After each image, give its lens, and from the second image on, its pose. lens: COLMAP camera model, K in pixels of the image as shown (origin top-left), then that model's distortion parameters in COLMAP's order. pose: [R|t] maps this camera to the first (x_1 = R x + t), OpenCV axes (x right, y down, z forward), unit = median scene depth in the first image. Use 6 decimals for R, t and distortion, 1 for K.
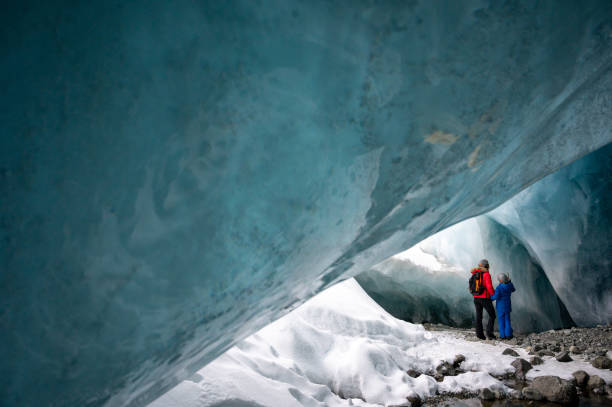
lens RADIAL K [[502.6, 0, 304.4], [0, 502.6, 199.5], [0, 0, 1]] dist [0.010634, 0.002529]
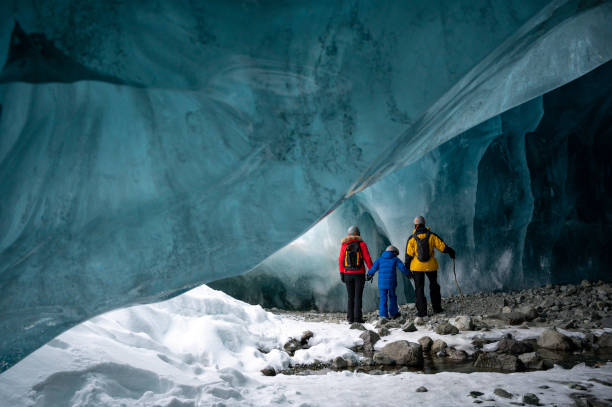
lens RADIAL K [[689.1, 0, 305.4], [0, 689.1, 201.4], [0, 0, 1]] dist [-0.016689, 0.000000]
pose [[0.944475, 0.008078, 0.328484, -0.101200], [-0.028465, 0.997951, 0.057301, 0.004383], [-0.327348, -0.063470, 0.942770, -0.148215]]
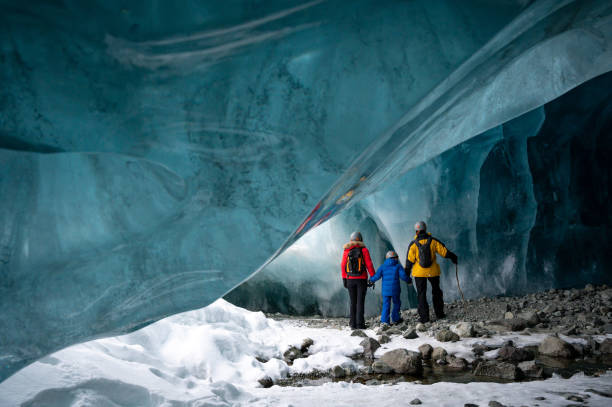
lens RADIAL K [[689.1, 0, 306.3], [0, 689.1, 202.3], [0, 0, 1]] dist [-0.016689, 0.000000]
pose [[0.948595, 0.001157, 0.316490, -0.083464], [-0.020671, 0.998085, 0.058305, -0.008135], [-0.315817, -0.061850, 0.946802, -0.151528]]
